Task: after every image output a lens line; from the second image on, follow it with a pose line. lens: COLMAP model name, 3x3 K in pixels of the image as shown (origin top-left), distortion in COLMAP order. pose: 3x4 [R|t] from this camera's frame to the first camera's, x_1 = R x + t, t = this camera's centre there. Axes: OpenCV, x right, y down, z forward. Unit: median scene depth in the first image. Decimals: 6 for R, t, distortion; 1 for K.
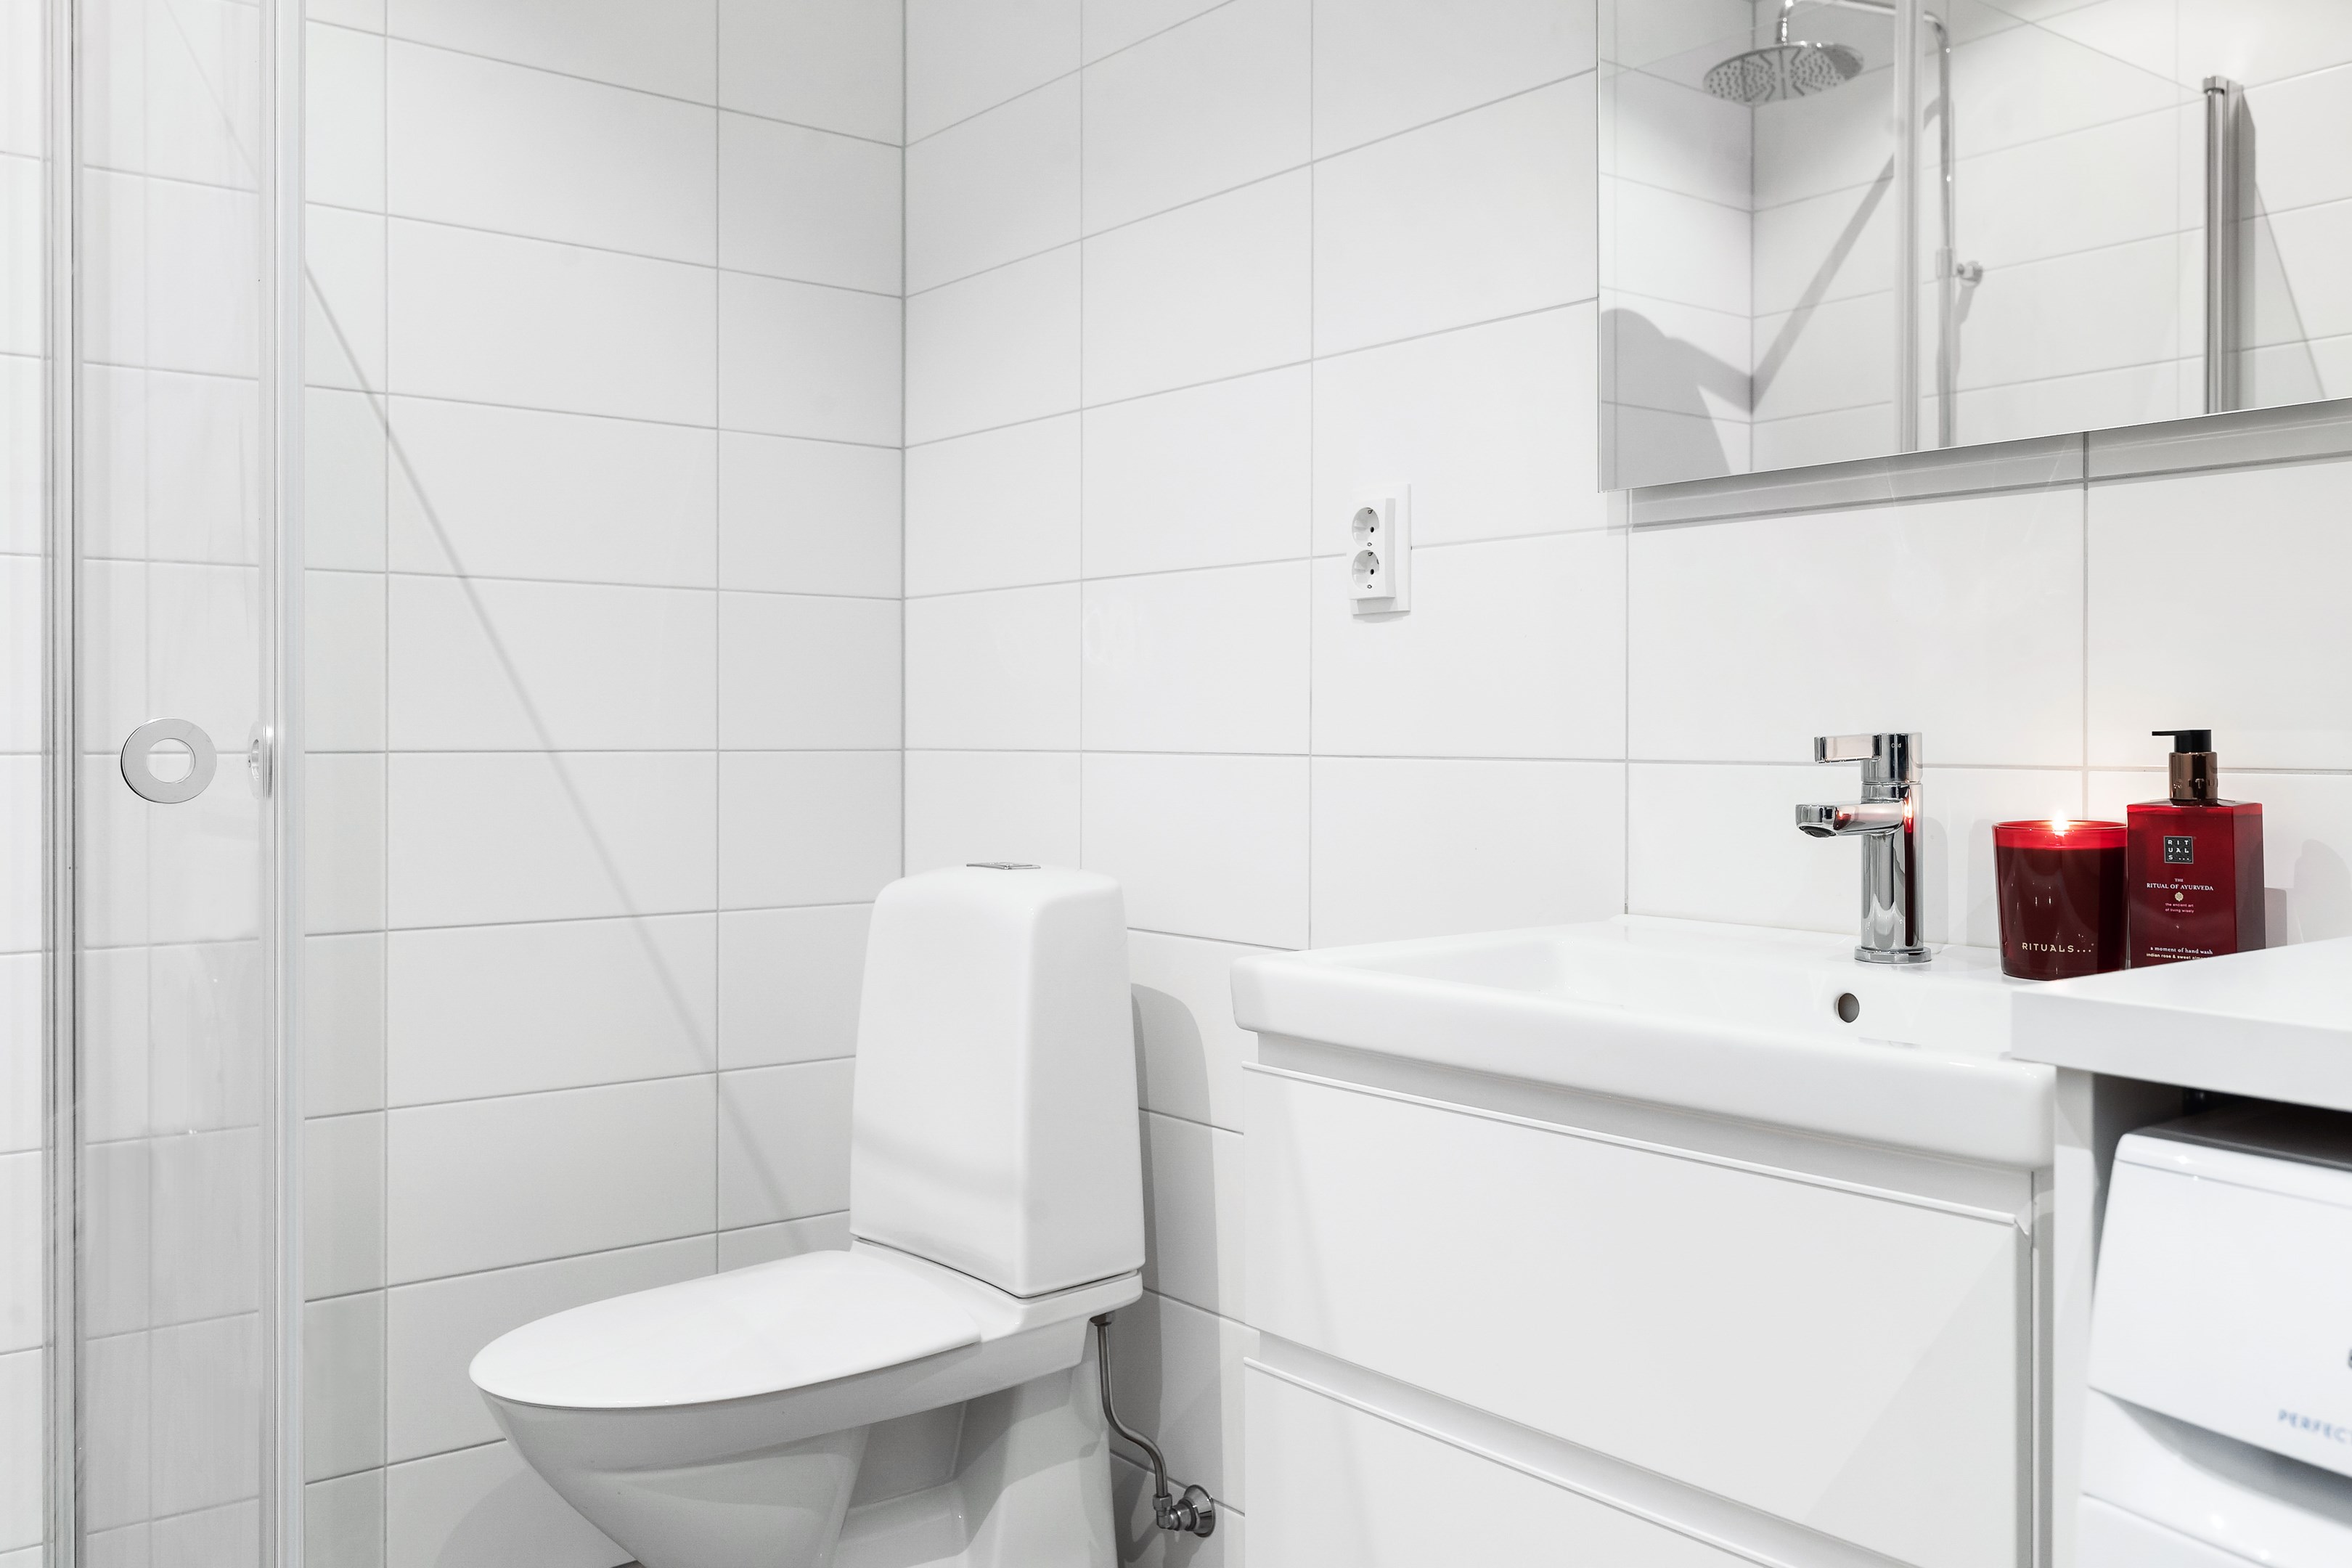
lens RADIAL K [[1927.6, 0, 1182.2], [0, 1927.6, 772.1], [0, 0, 1]] dist [-0.042078, 0.016532]
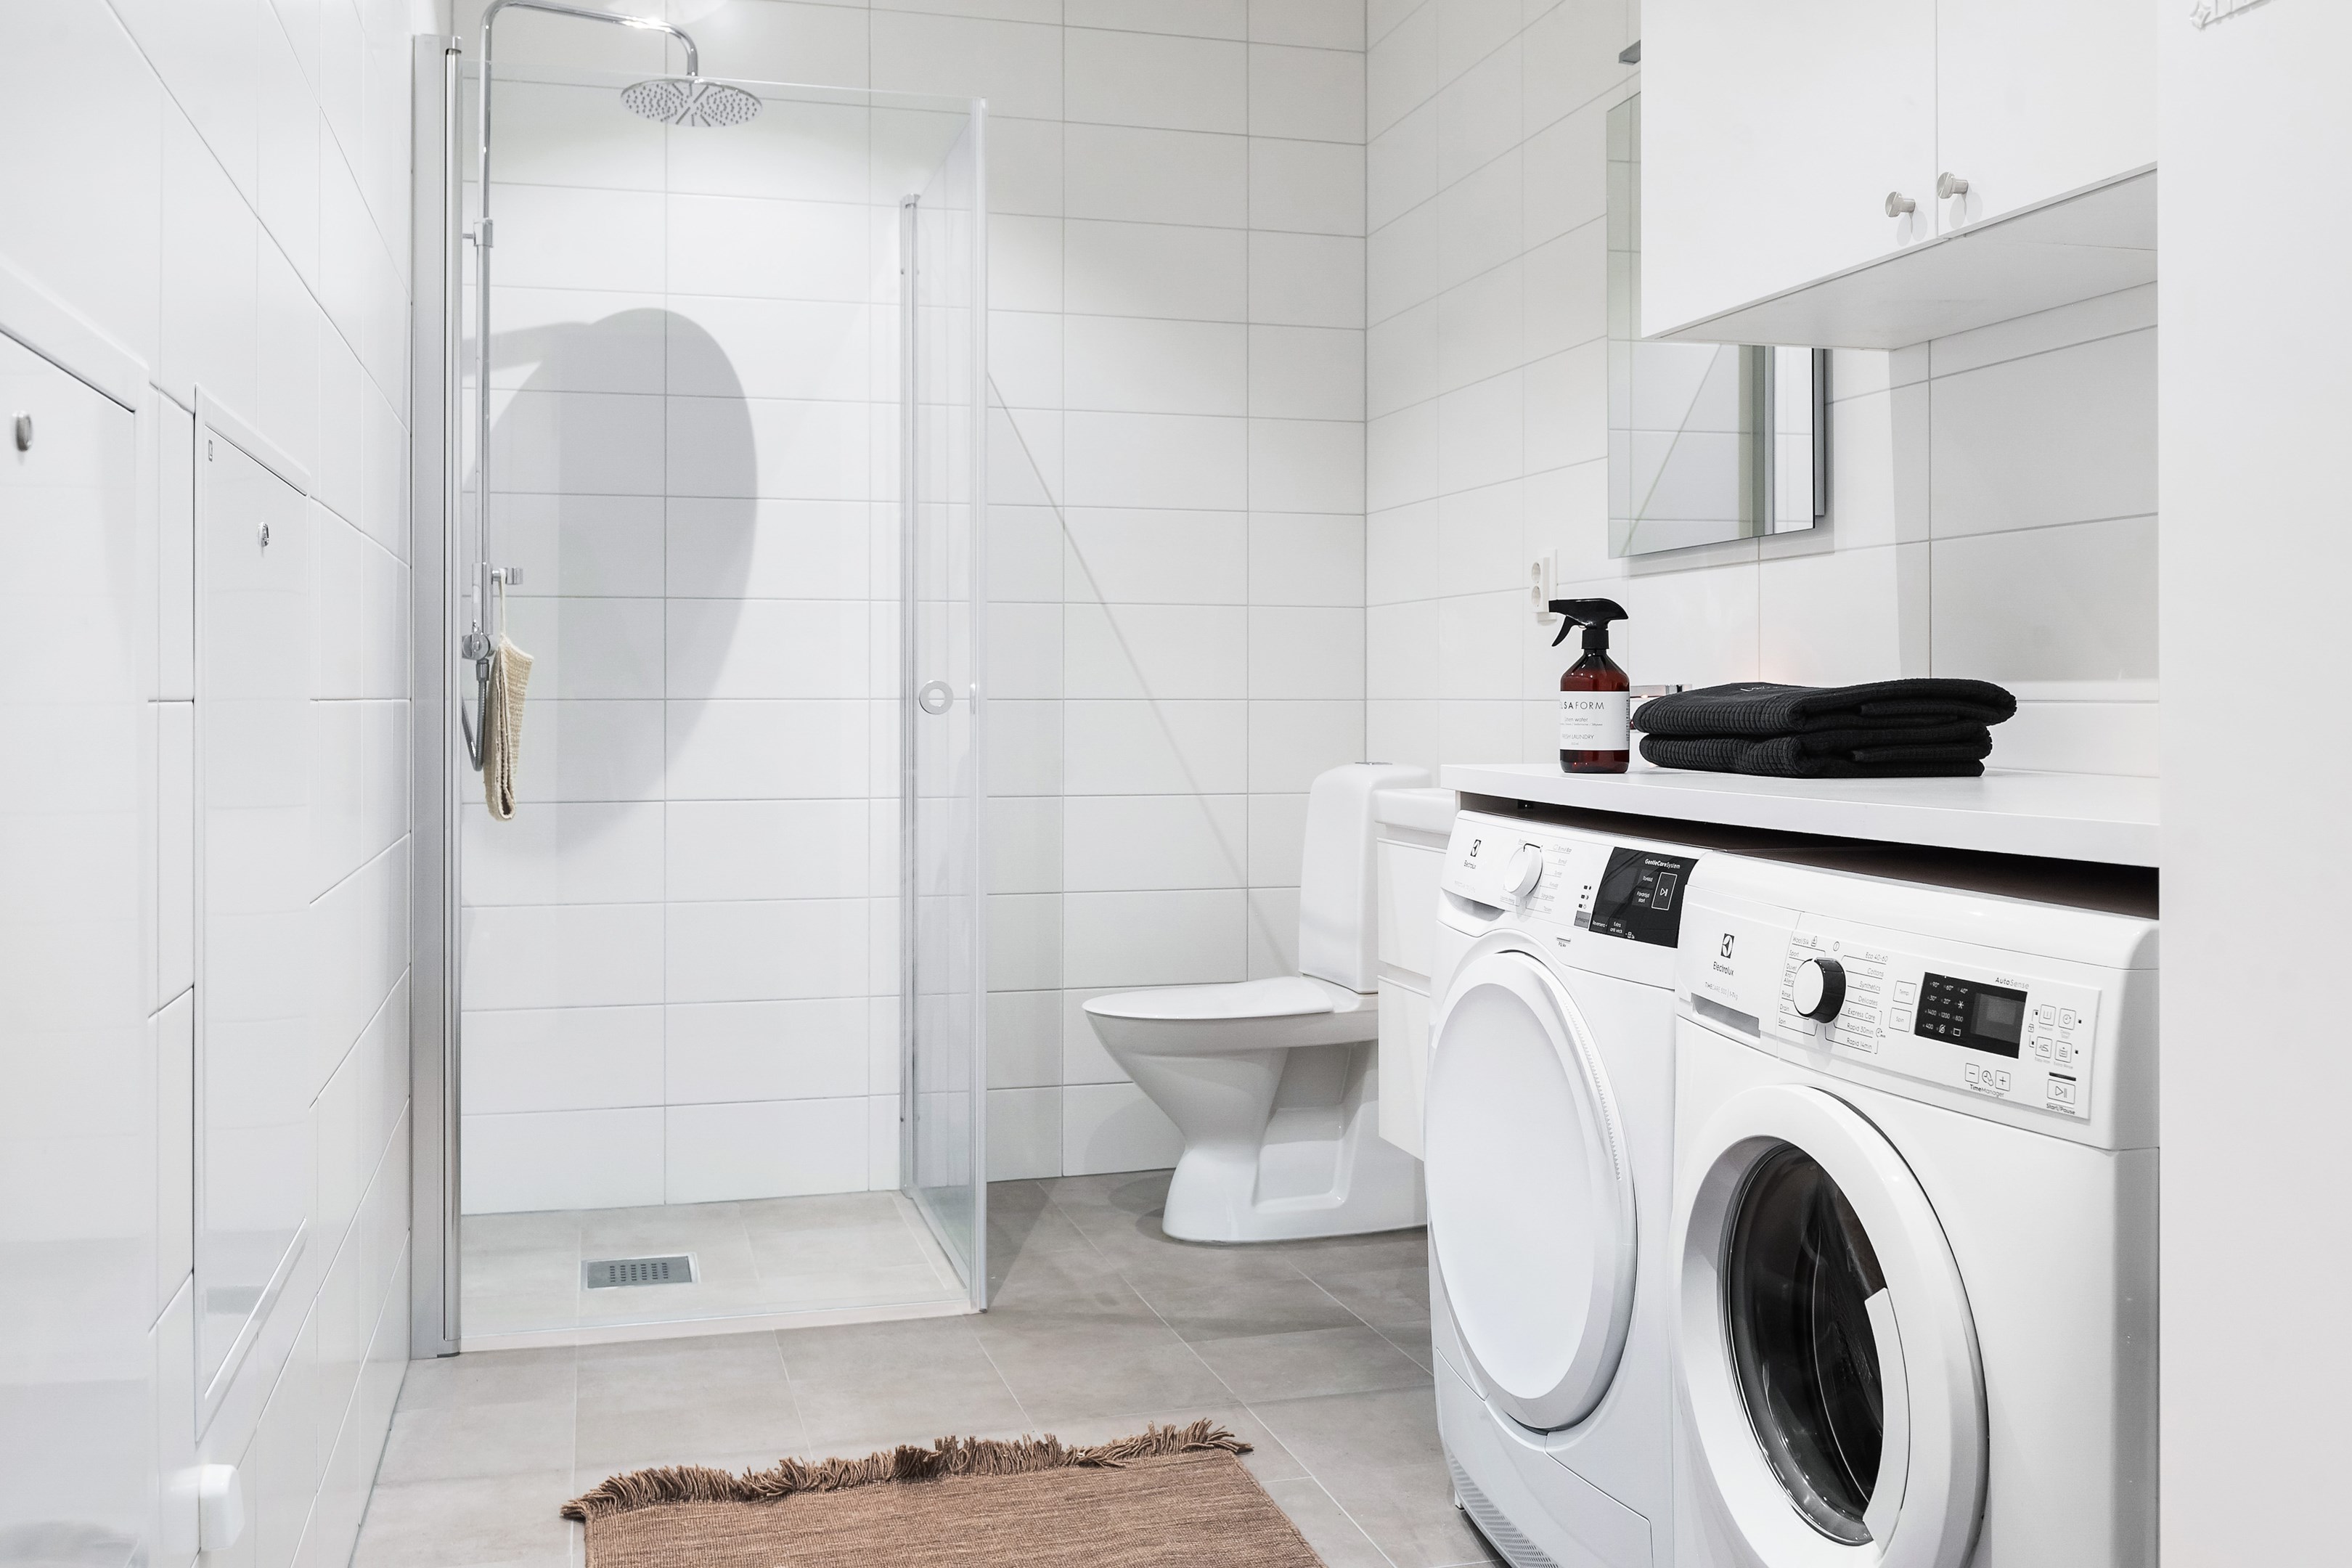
lens RADIAL K [[2170.1, 0, 1175.0], [0, 2170.1, 777.1], [0, 0, 1]] dist [0.000121, 0.000000]
pose [[0.916334, 0.011033, -0.400264, 0.529708], [-0.004644, 0.999846, 0.016928, 0.028243], [0.400389, -0.013653, 0.916244, -0.891584]]
